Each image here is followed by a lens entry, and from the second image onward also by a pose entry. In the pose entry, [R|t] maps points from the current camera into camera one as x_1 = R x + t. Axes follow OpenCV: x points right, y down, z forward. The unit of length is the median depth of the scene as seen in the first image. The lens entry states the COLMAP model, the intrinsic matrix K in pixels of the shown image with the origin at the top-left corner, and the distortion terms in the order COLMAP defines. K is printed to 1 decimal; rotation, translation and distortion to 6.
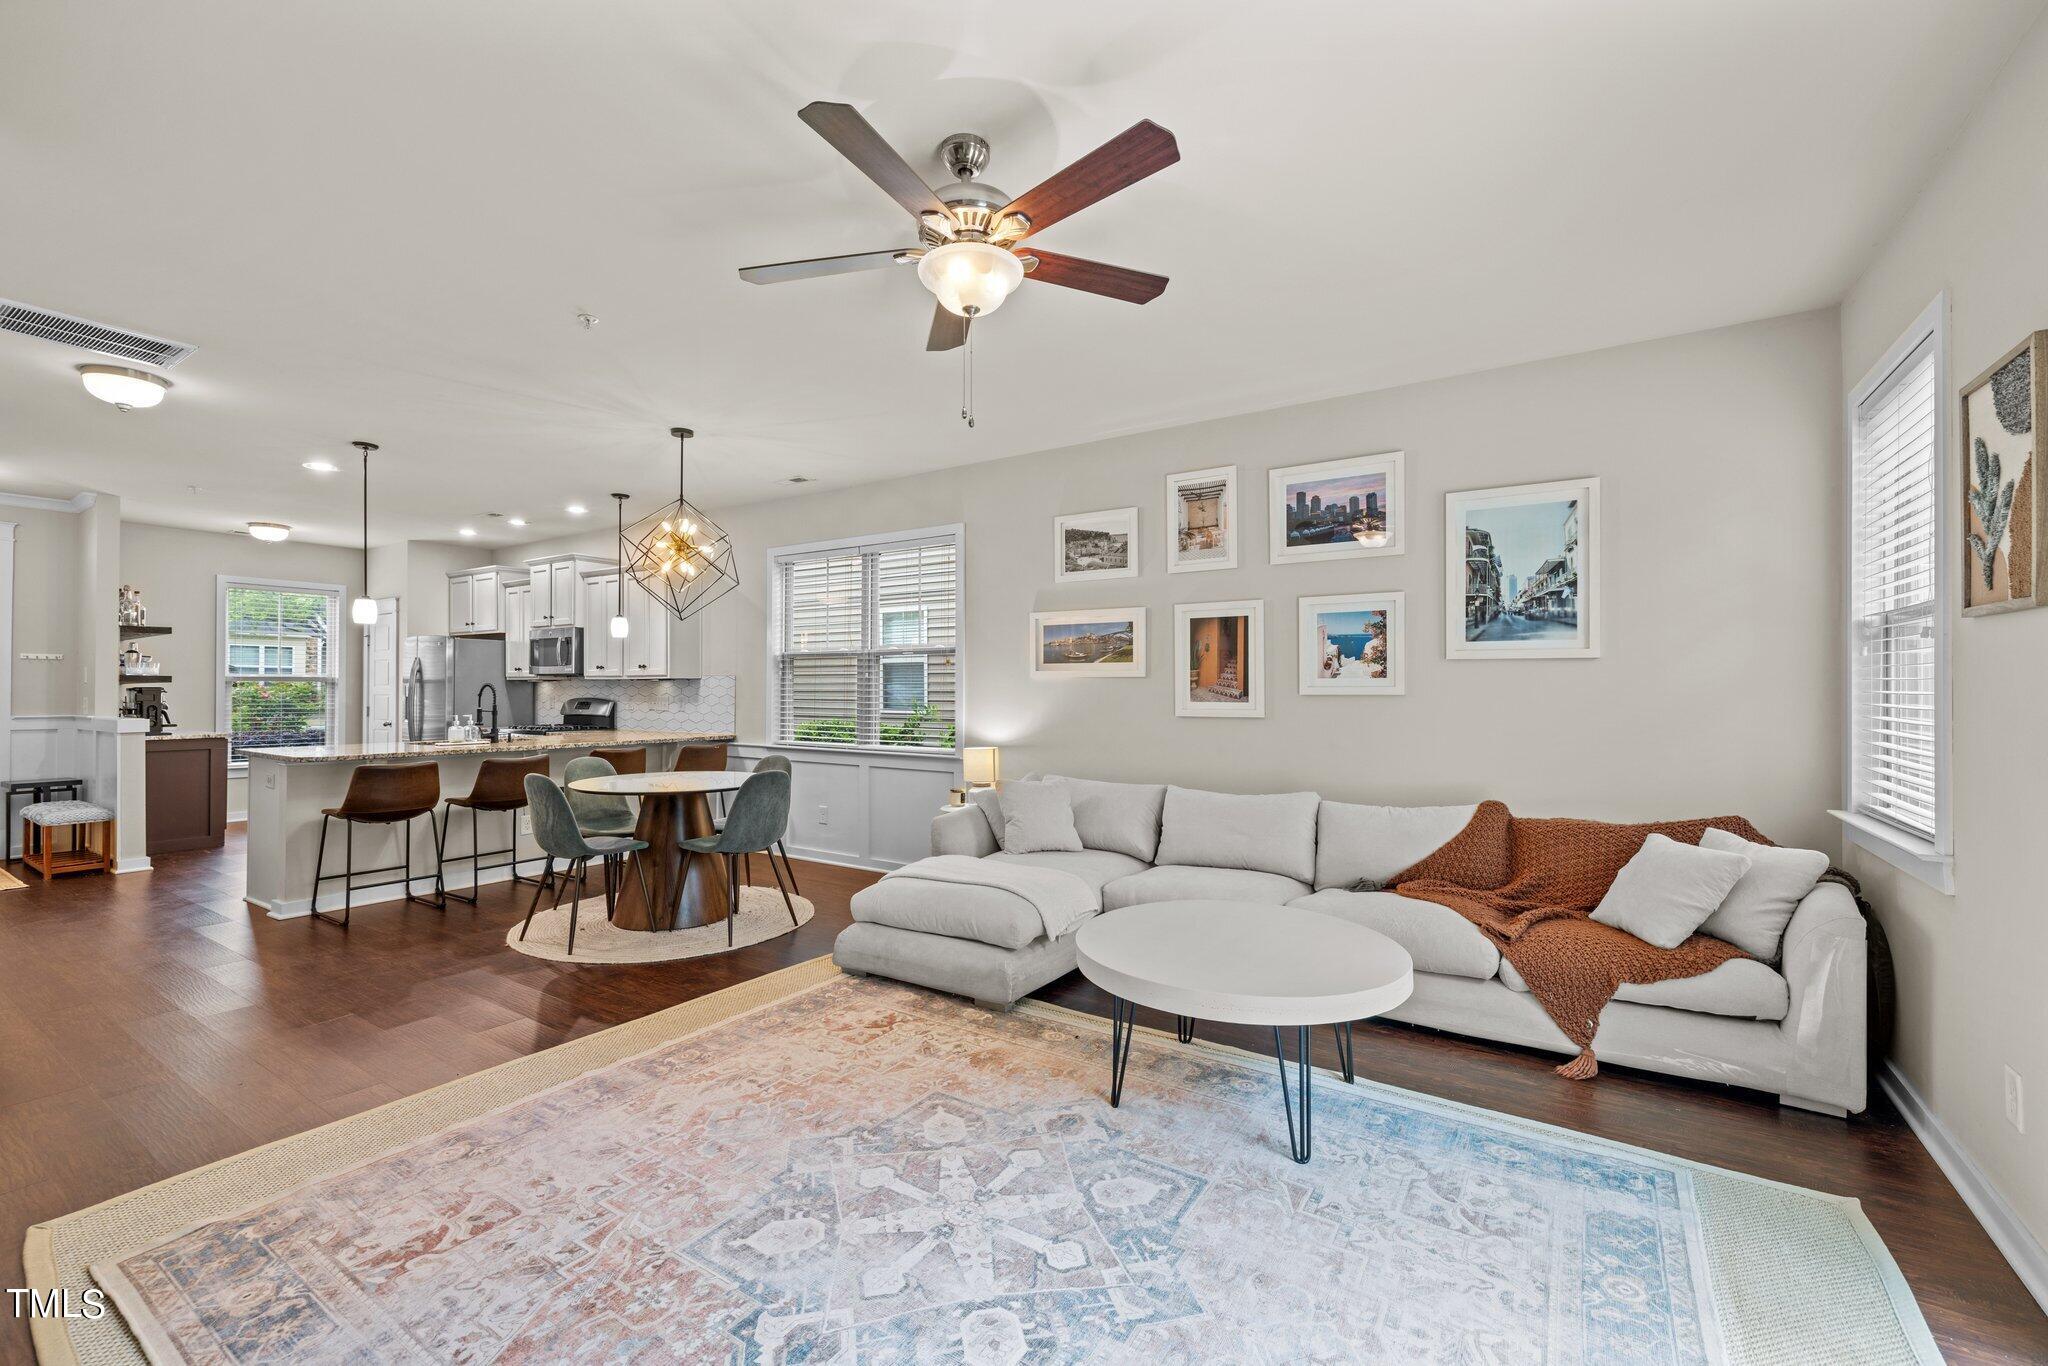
lens RADIAL K [[858.5, 0, 1022.8], [0, 858.5, 680.1], [0, 0, 1]] dist [-0.000221, -0.000102]
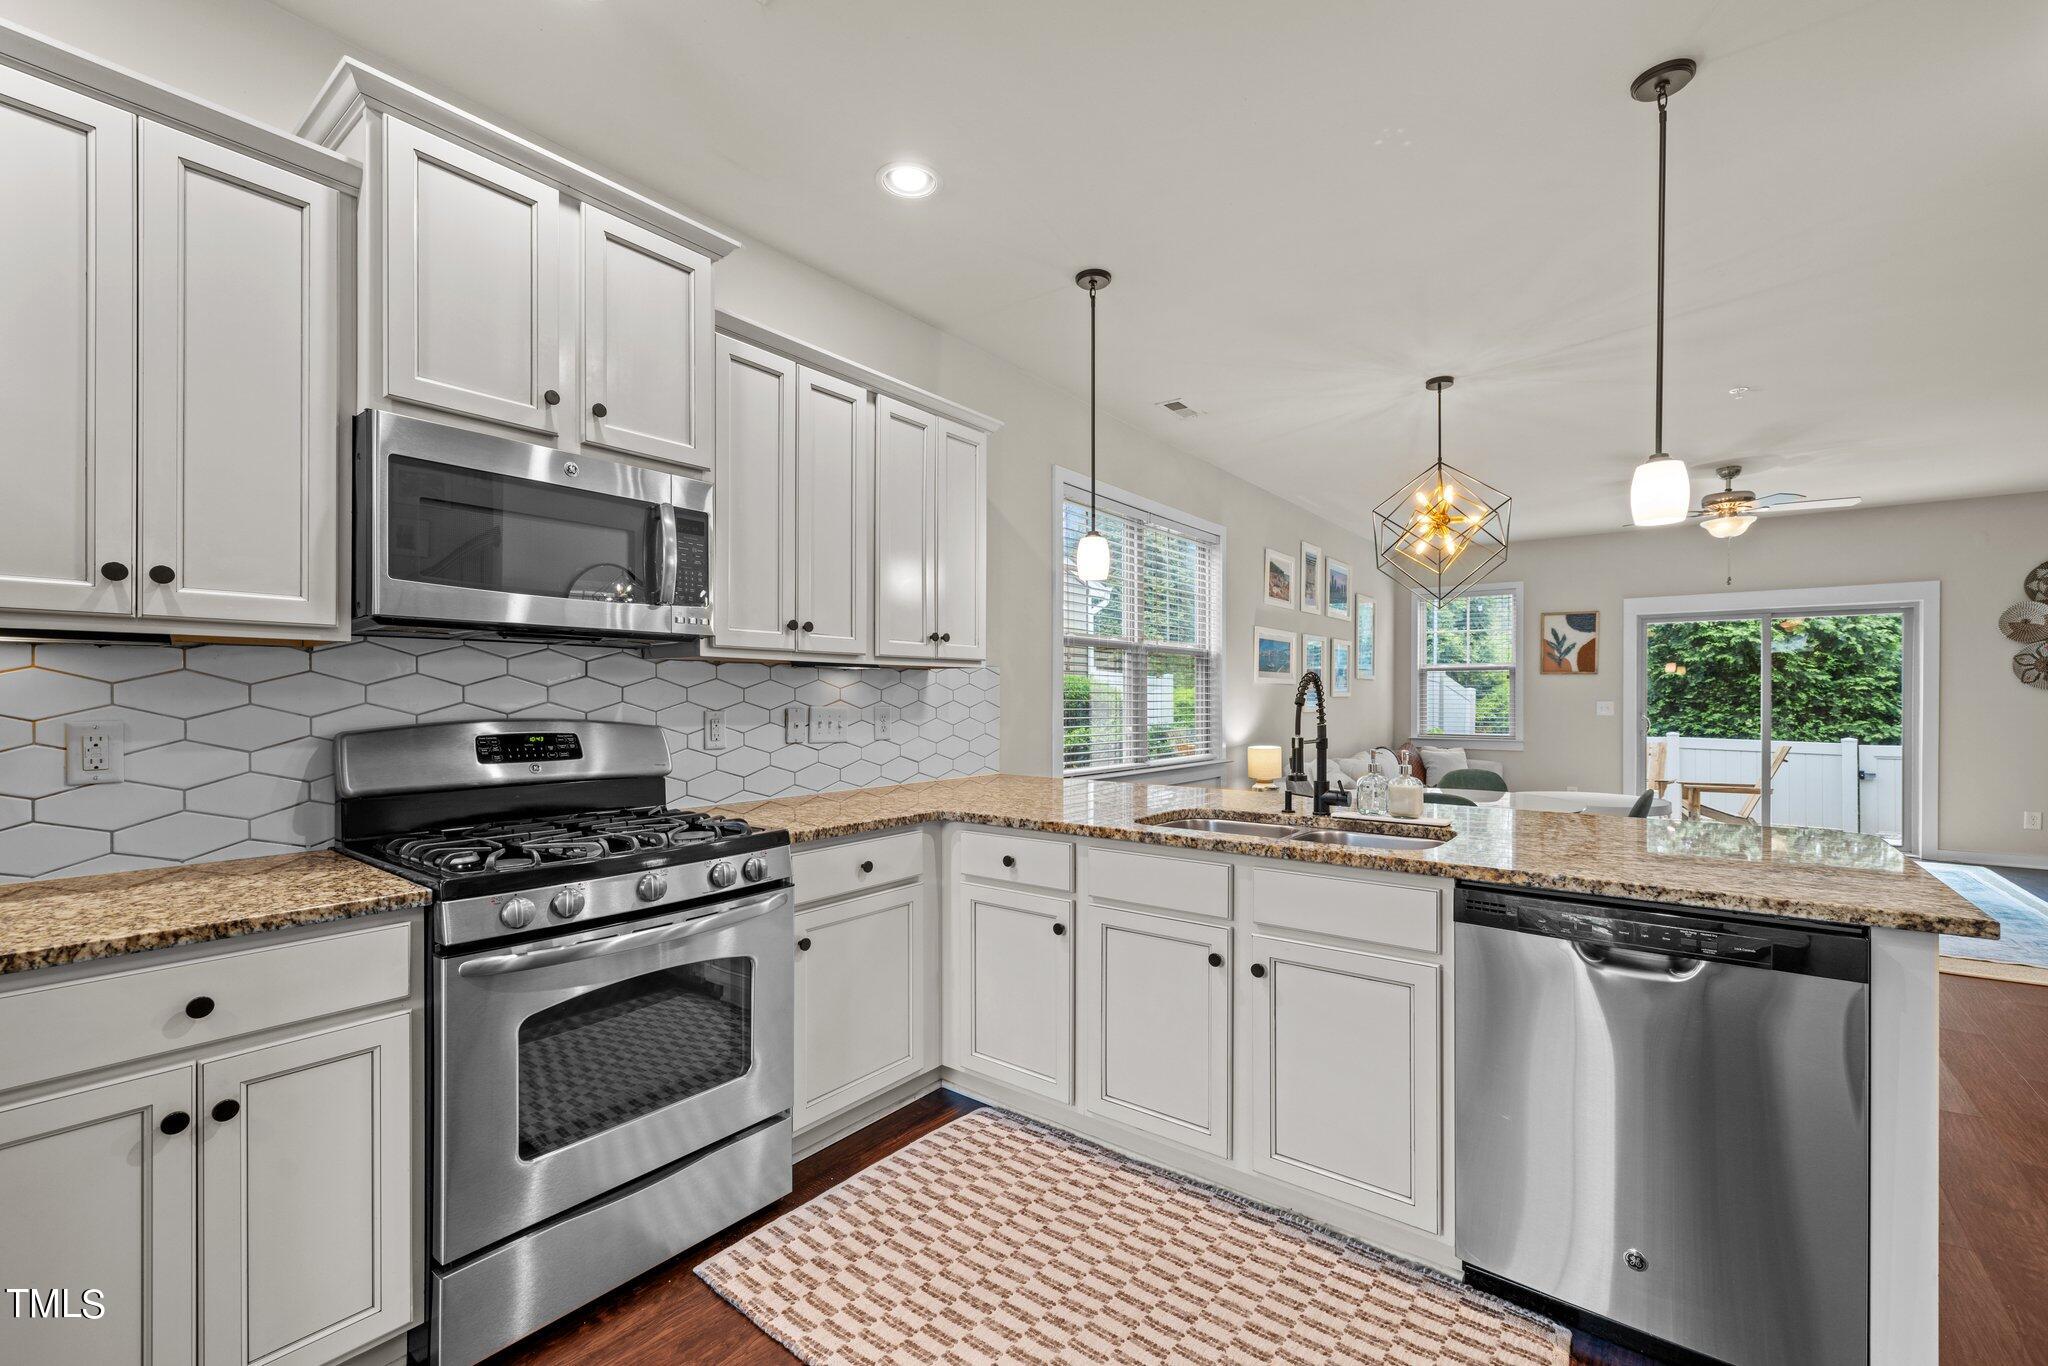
lens RADIAL K [[860.2, 0, 1023.3], [0, 860.2, 698.3], [0, 0, 1]] dist [0.000054, 0.000334]
pose [[0.073620, -0.002567, 0.997283, -1.054151], [-0.010014, 0.999944, 0.003313, 0.015516], [-0.997236, -0.010231, 0.073590, 1.120307]]
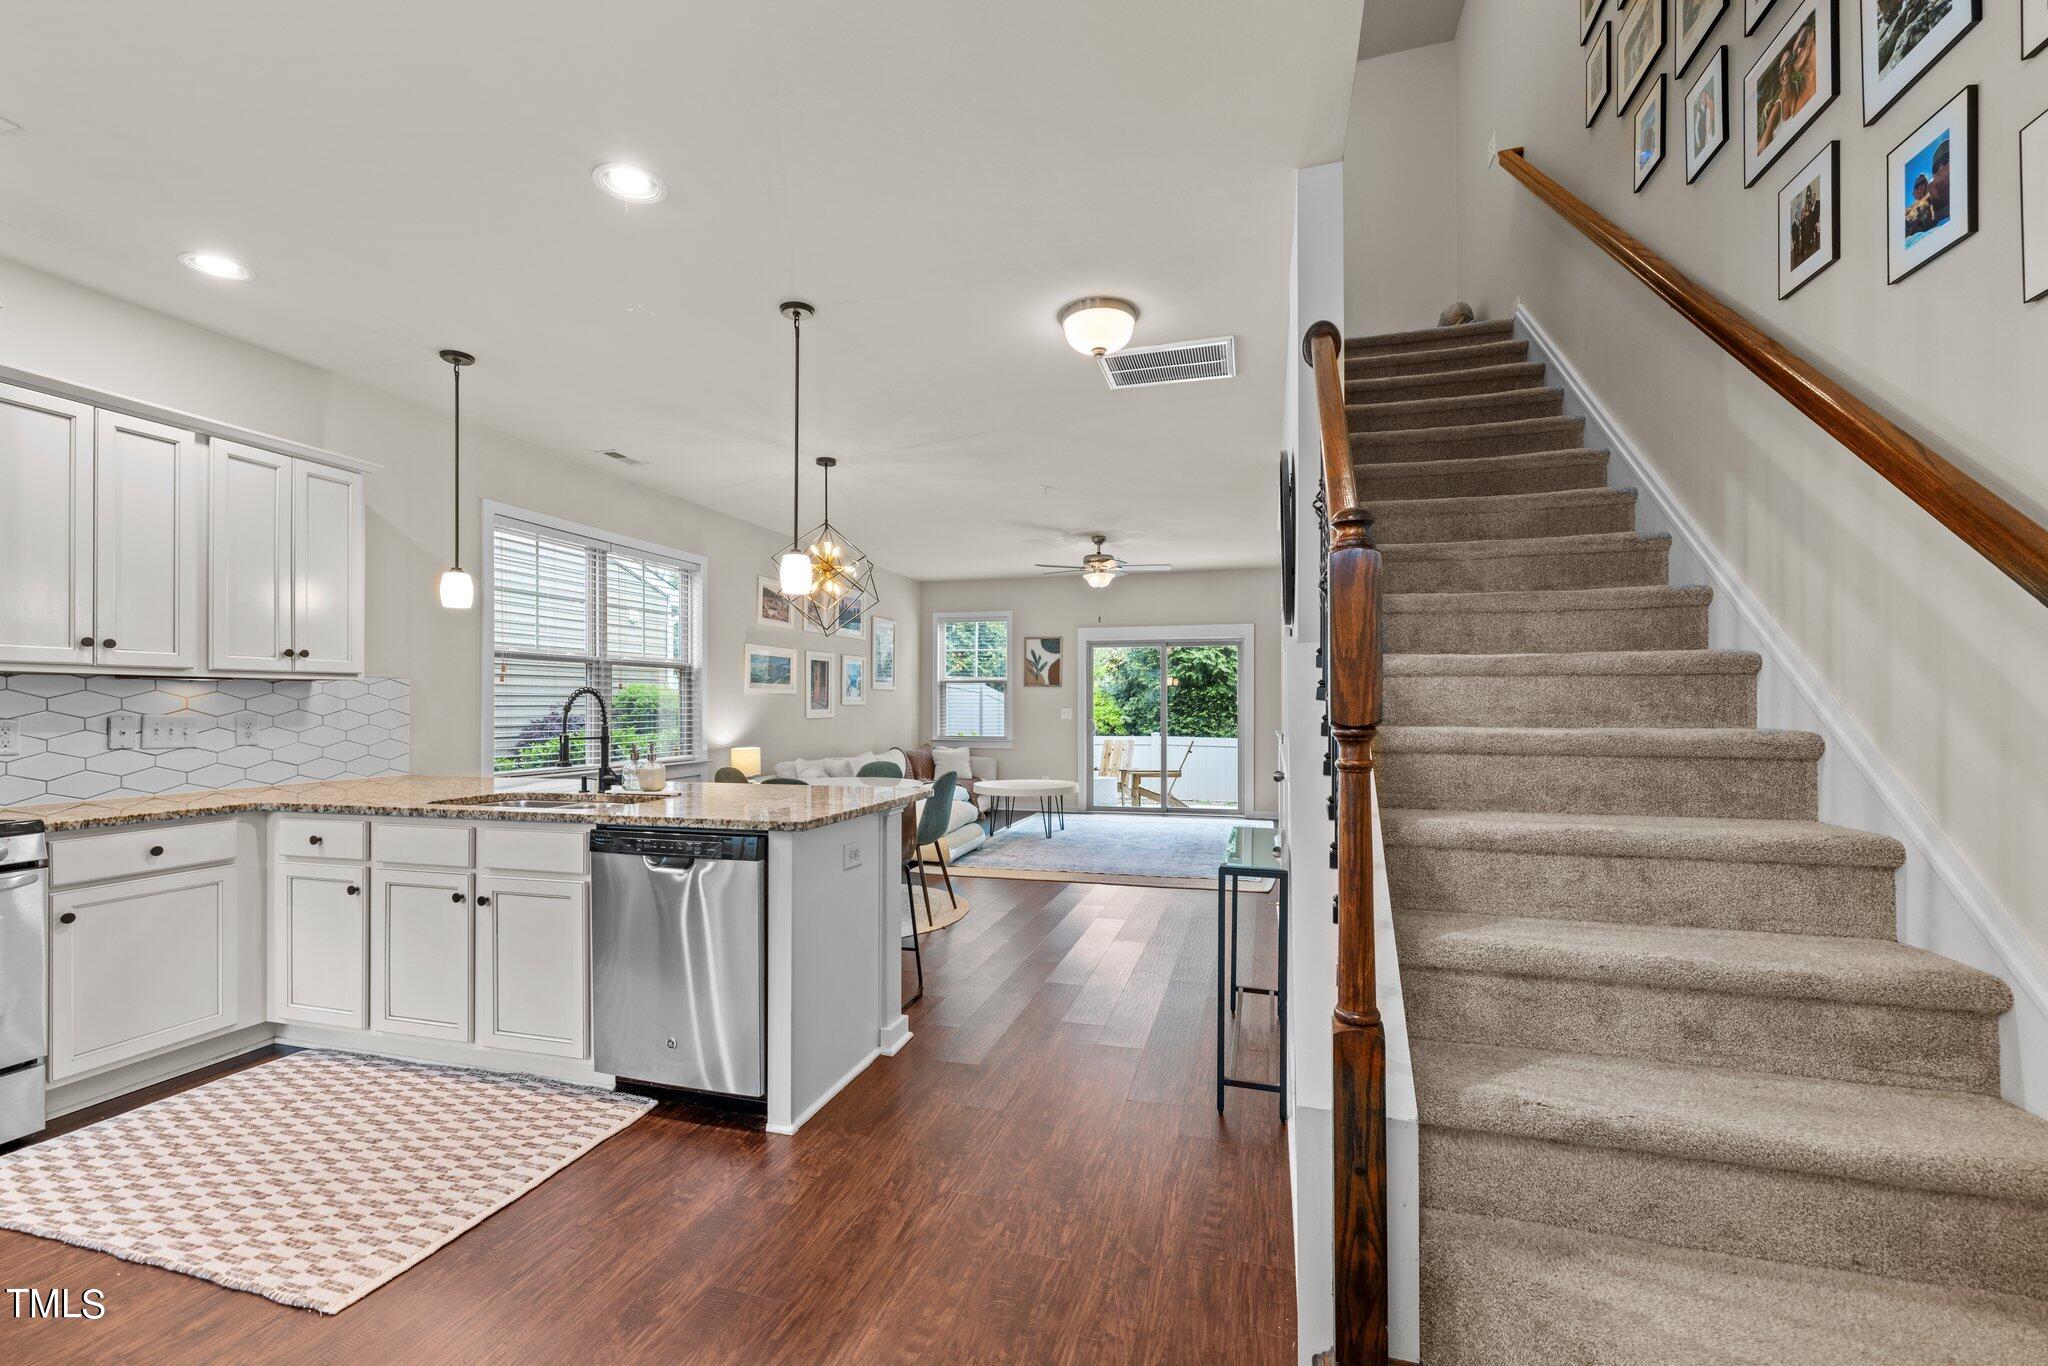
lens RADIAL K [[860.2, 0, 1023.3], [0, 860.2, 702.4], [0, 0, 1]] dist [0.000054, 0.000334]
pose [[-0.303805, 0.002163, 0.952732, -1.252959], [-0.008337, 0.999953, -0.004929, 0.013269], [-0.952698, -0.009441, -0.303773, 0.912166]]
